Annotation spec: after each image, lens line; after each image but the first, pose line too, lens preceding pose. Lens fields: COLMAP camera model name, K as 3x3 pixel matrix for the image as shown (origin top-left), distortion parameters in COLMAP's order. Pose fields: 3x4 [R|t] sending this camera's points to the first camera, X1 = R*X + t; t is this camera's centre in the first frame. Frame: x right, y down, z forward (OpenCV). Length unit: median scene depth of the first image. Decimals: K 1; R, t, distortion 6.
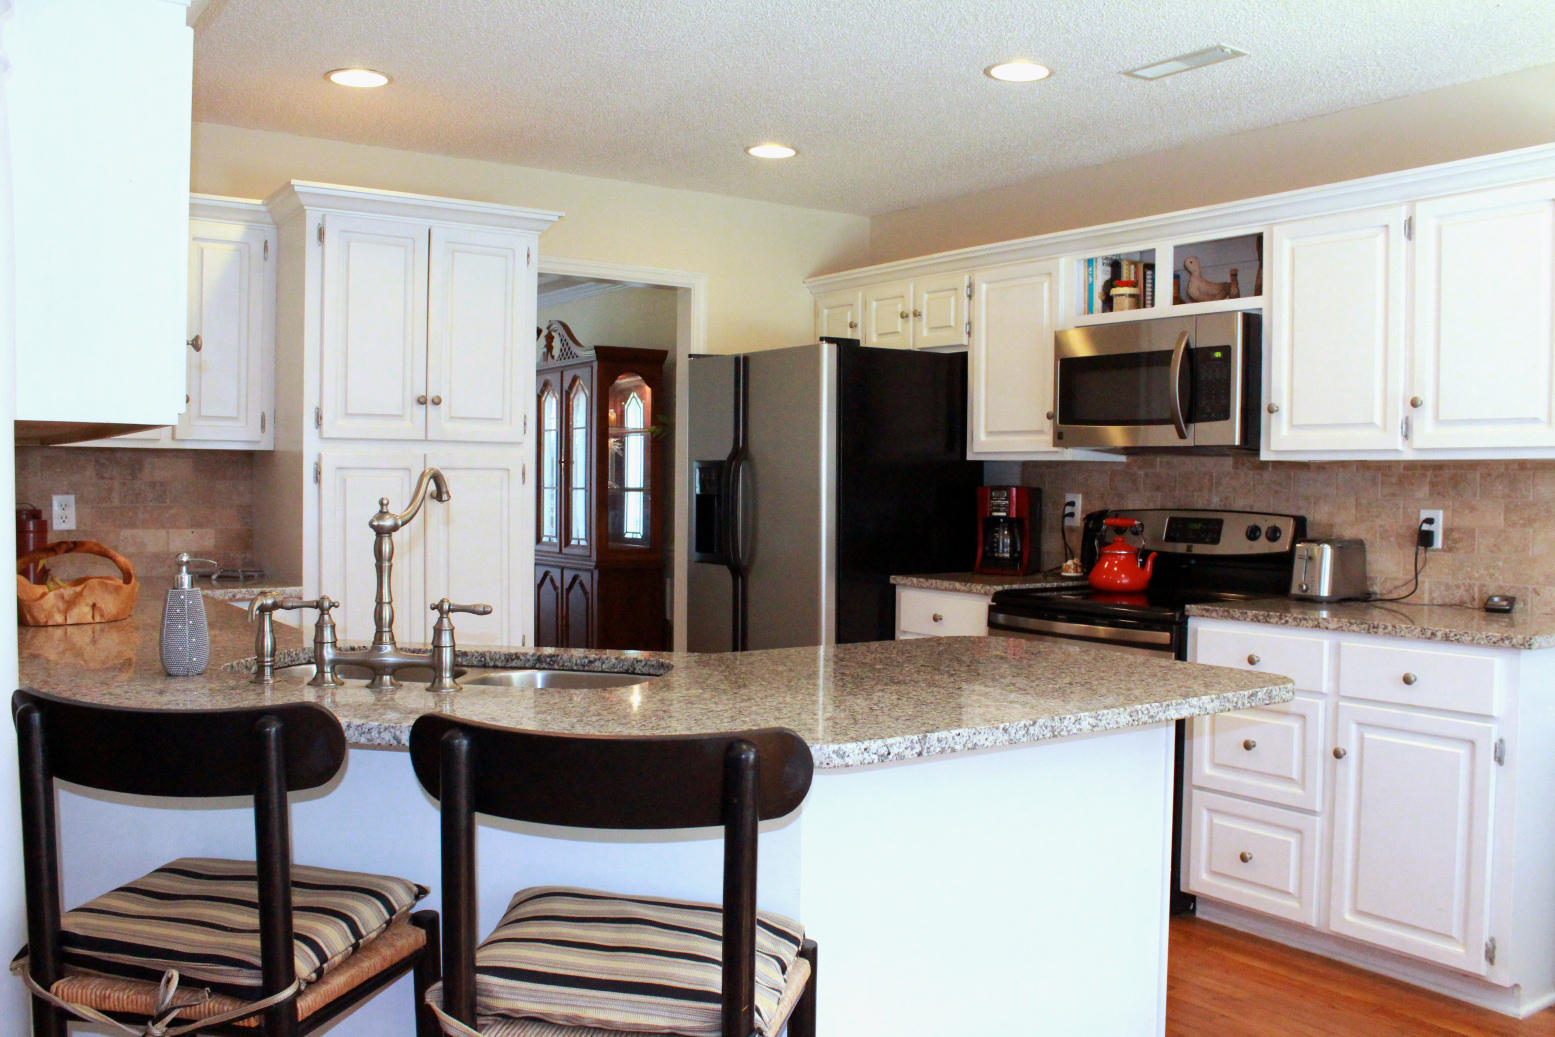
lens RADIAL K [[1372.4, 0, 777.5], [0, 1372.4, 518.5], [0, 0, 1]] dist [-0.139006, 0.003606]
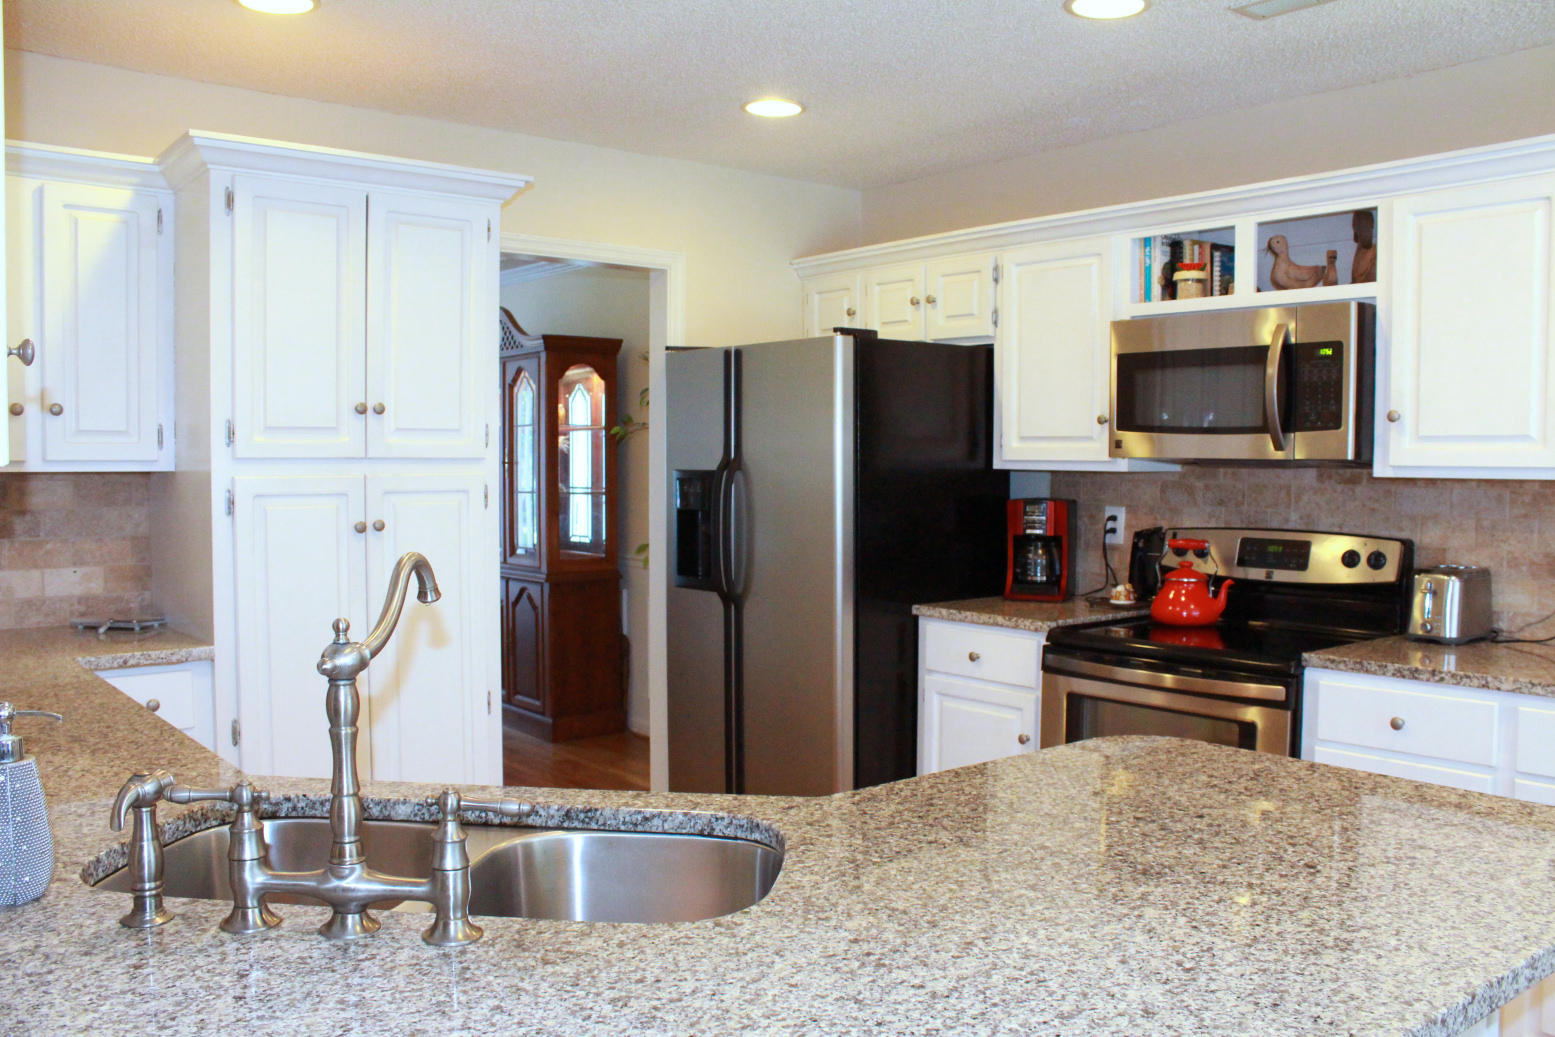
lens RADIAL K [[1309.3, 0, 777.5], [0, 1309.3, 518.5], [0, 0, 1]] dist [-0.155394, 0.096914]
pose [[0.997229, -0.010769, 0.073605, -0.067440], [0.009298, 0.999751, 0.020305, -0.032774], [-0.073805, -0.019564, 0.997081, 0.204531]]
